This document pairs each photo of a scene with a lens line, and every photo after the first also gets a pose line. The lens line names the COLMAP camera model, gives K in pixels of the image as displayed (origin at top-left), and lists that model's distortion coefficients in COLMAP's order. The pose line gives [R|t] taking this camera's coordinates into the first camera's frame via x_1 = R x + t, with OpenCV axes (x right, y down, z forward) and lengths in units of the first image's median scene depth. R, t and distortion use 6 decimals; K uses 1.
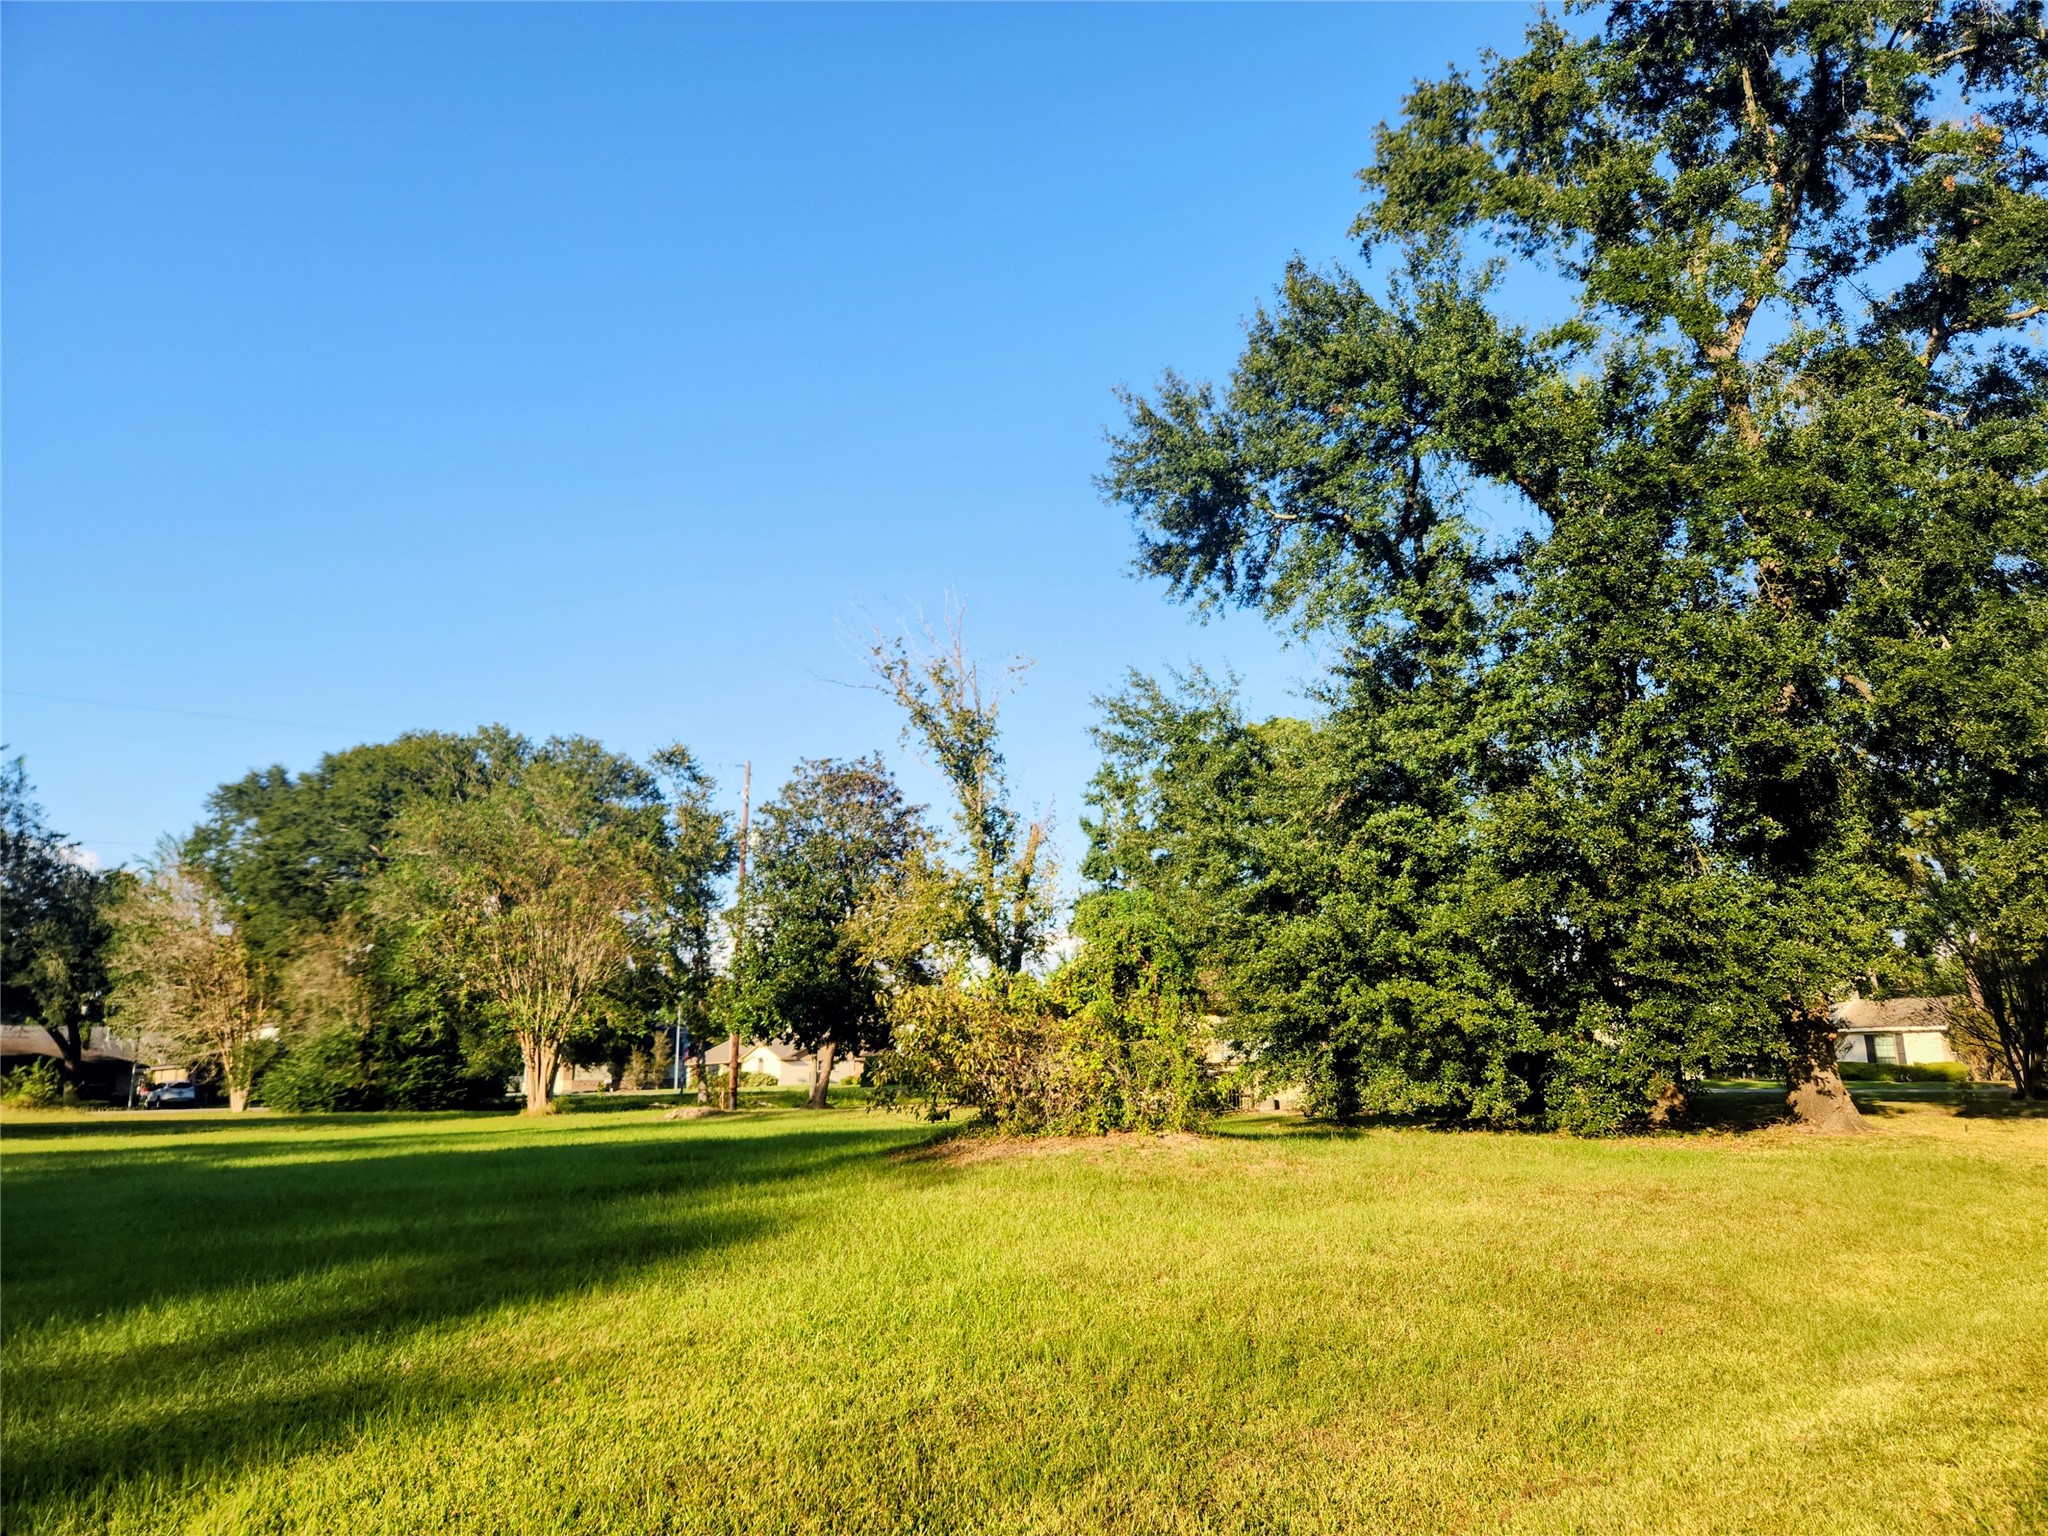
lens RADIAL K [[1376.9, 0, 1042.1], [0, 1376.9, 752.9], [0, 0, 1]] dist [0.048381, -0.025088]
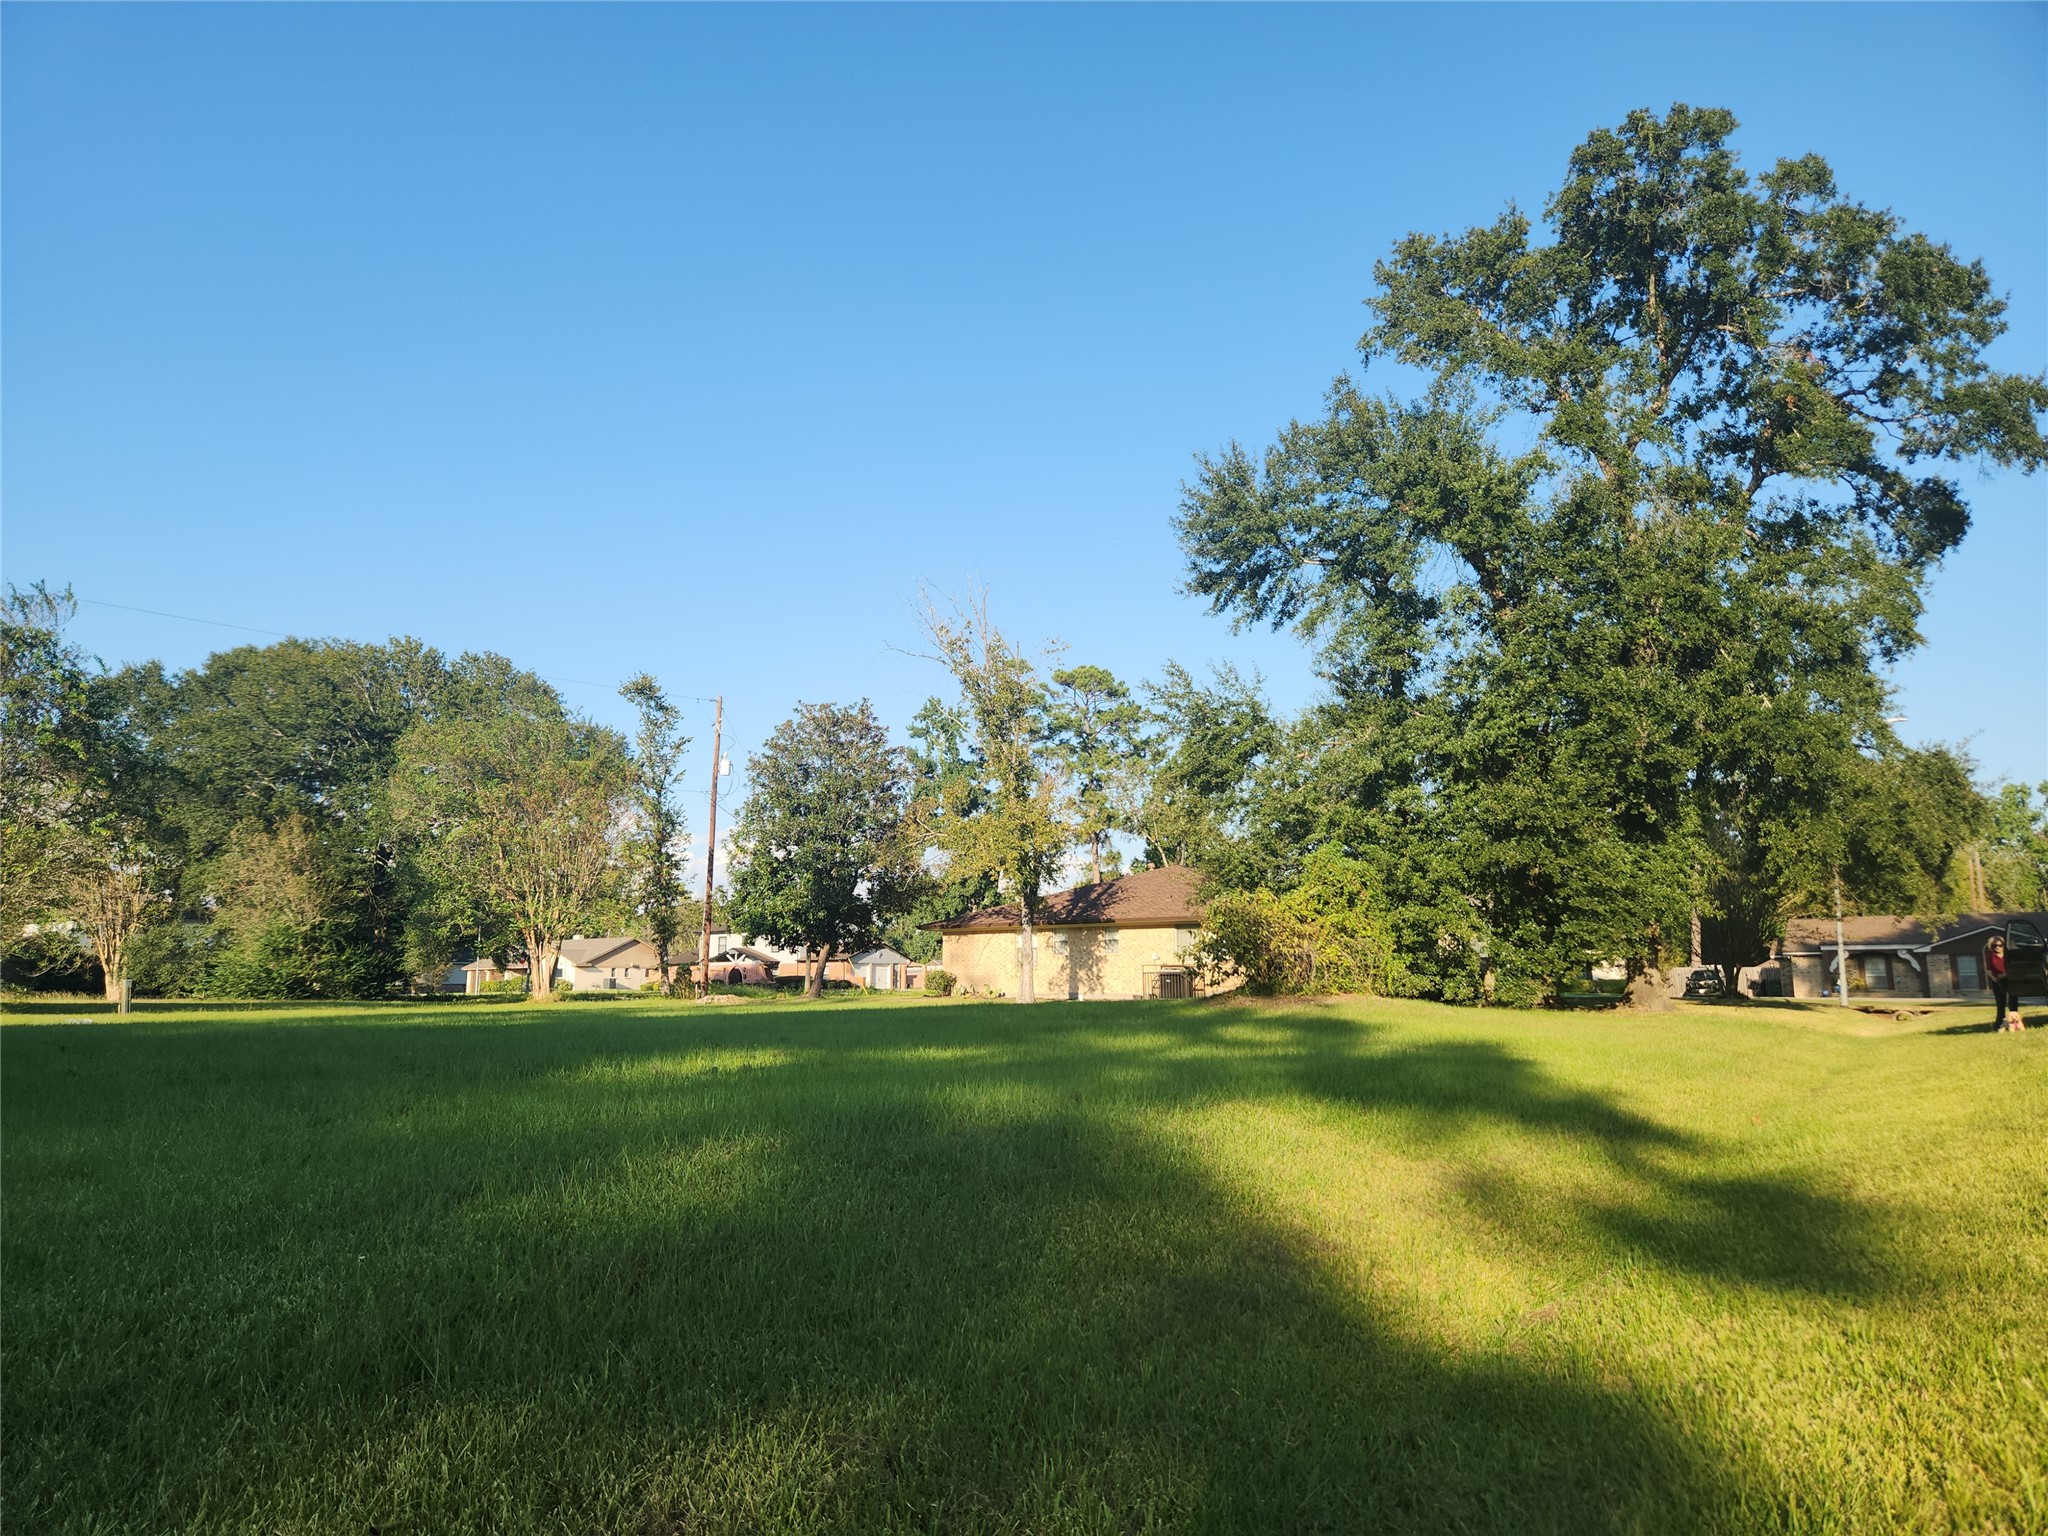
lens RADIAL K [[1376.9, 0, 1027.3], [0, 1376.9, 779.6], [0, 0, 1]] dist [0.048381, -0.025088]
pose [[0.980072, 0.044770, 0.193534, -0.343905], [-0.059319, 0.995778, 0.070047, -0.037890], [-0.189581, -0.080132, 0.978590, -0.279690]]
